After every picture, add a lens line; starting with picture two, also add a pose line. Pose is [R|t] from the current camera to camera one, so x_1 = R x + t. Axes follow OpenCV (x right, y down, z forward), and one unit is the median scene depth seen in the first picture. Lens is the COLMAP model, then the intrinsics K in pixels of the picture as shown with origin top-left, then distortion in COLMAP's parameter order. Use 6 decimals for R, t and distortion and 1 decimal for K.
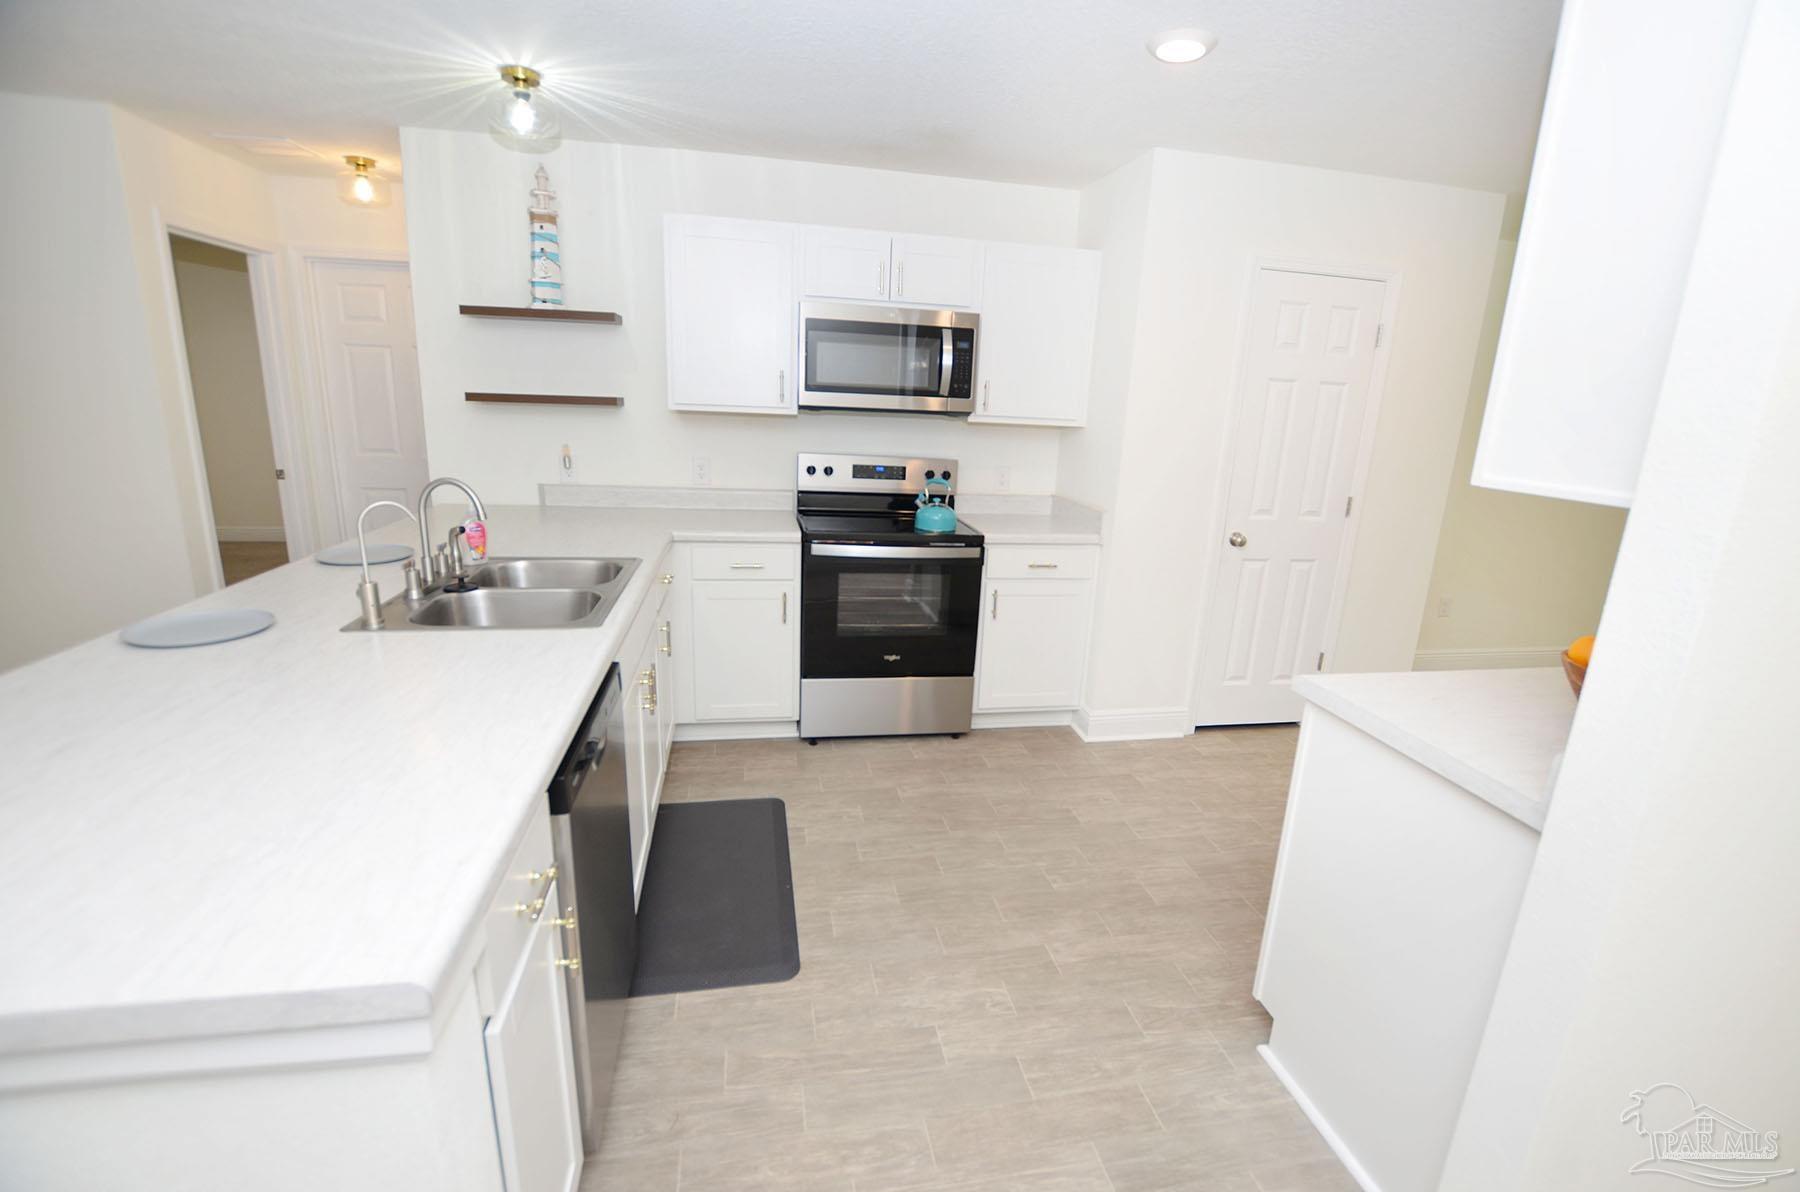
lens RADIAL K [[816.0, 0, 918.1], [0, 816.0, 607.9], [0, 0, 1]] dist [-0.020551, 0.001112]
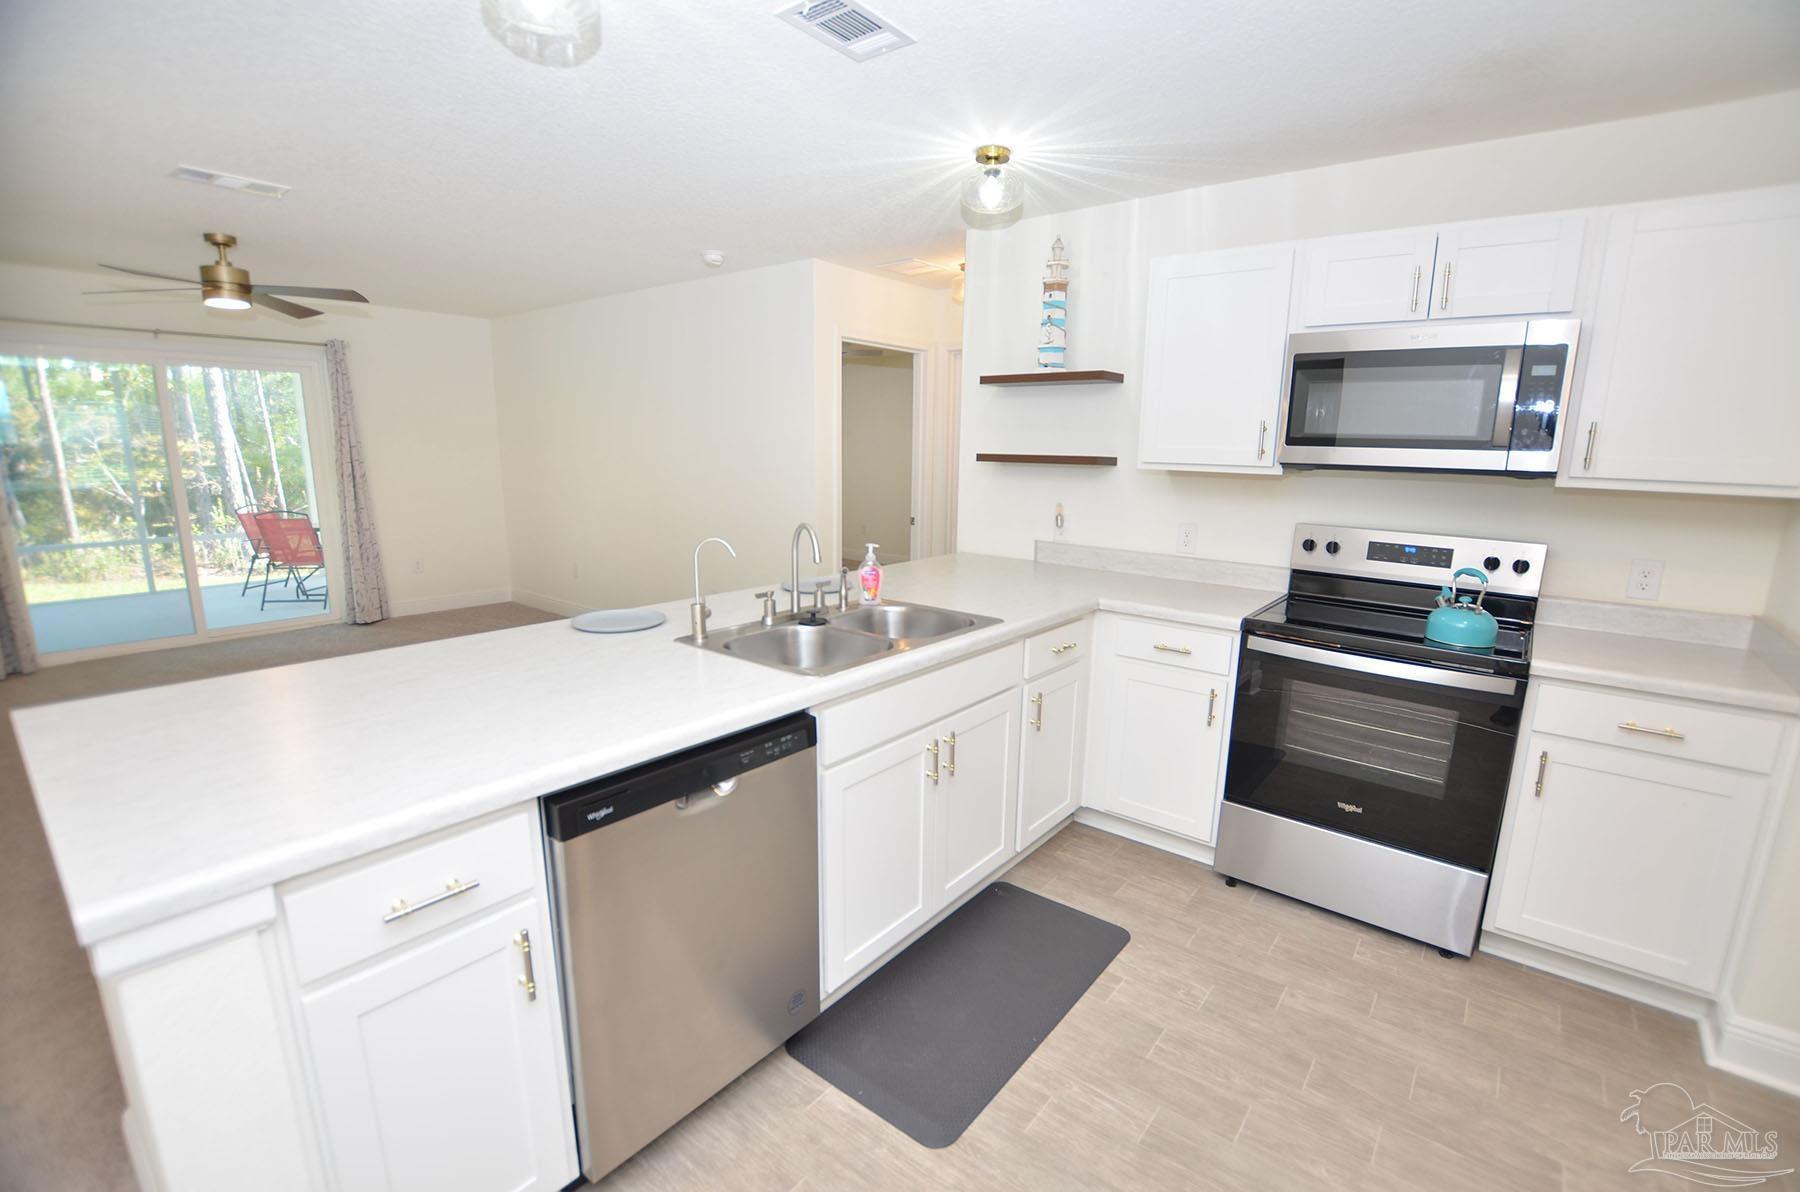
lens RADIAL K [[788.5, 0, 924.9], [0, 788.5, 611.8], [0, 0, 1]] dist [-0.030648, 0.000301]
pose [[0.655934, 0.125914, -0.744242, 0.225707], [-0.181447, 0.983380, 0.006454, -0.048396], [0.732685, 0.130807, 0.667879, 0.260664]]
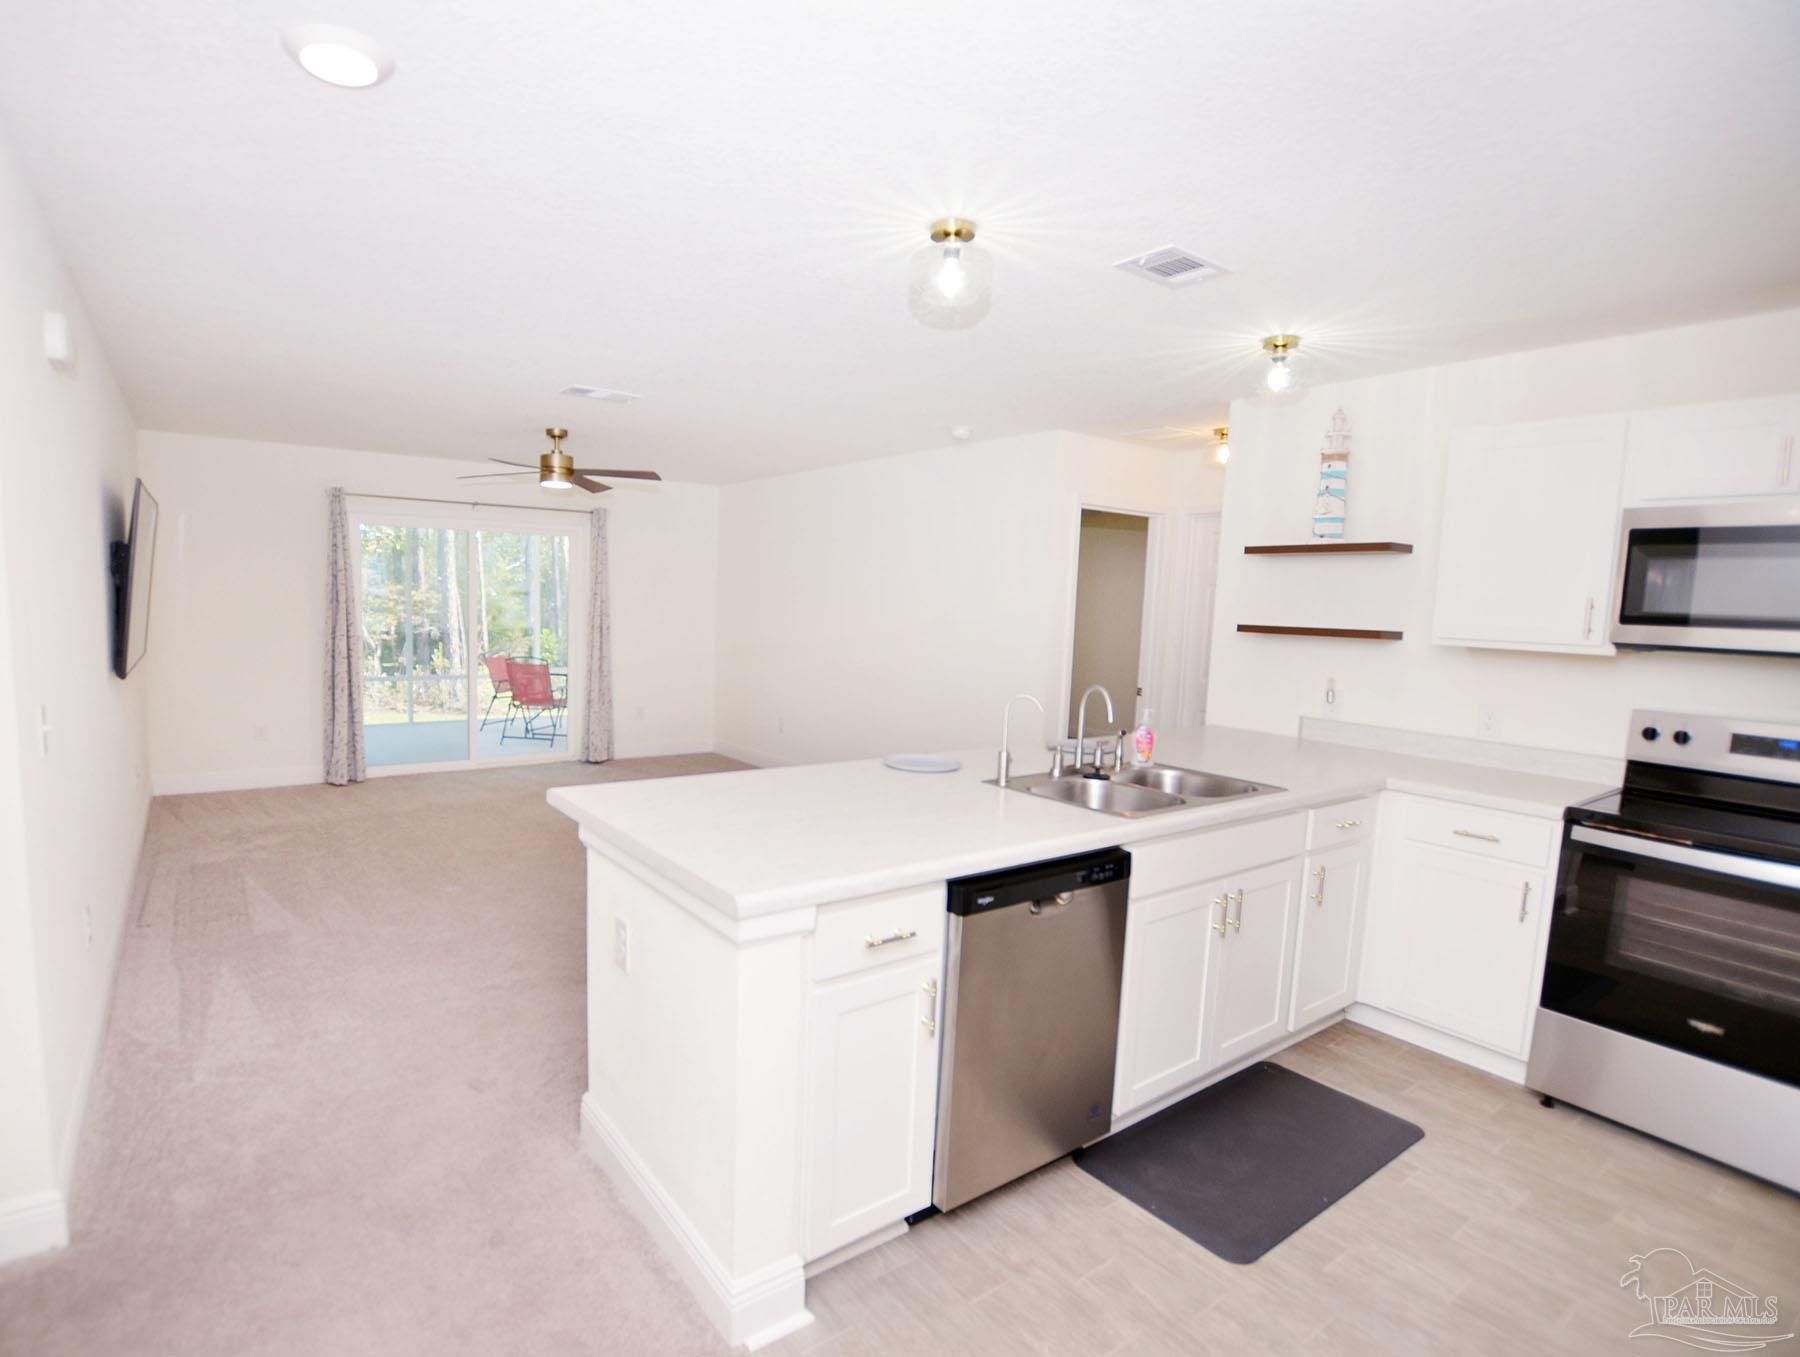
lens RADIAL K [[902.9, 0, 804.0], [0, 902.9, 695.4], [0, 0, 1]] dist [-0.032340, 0.001798]
pose [[0.387603, 0.069395, -0.919211, 0.322332], [-0.246379, 0.968685, -0.030760, 0.004319], [0.888291, 0.238397, 0.392563, 0.044587]]
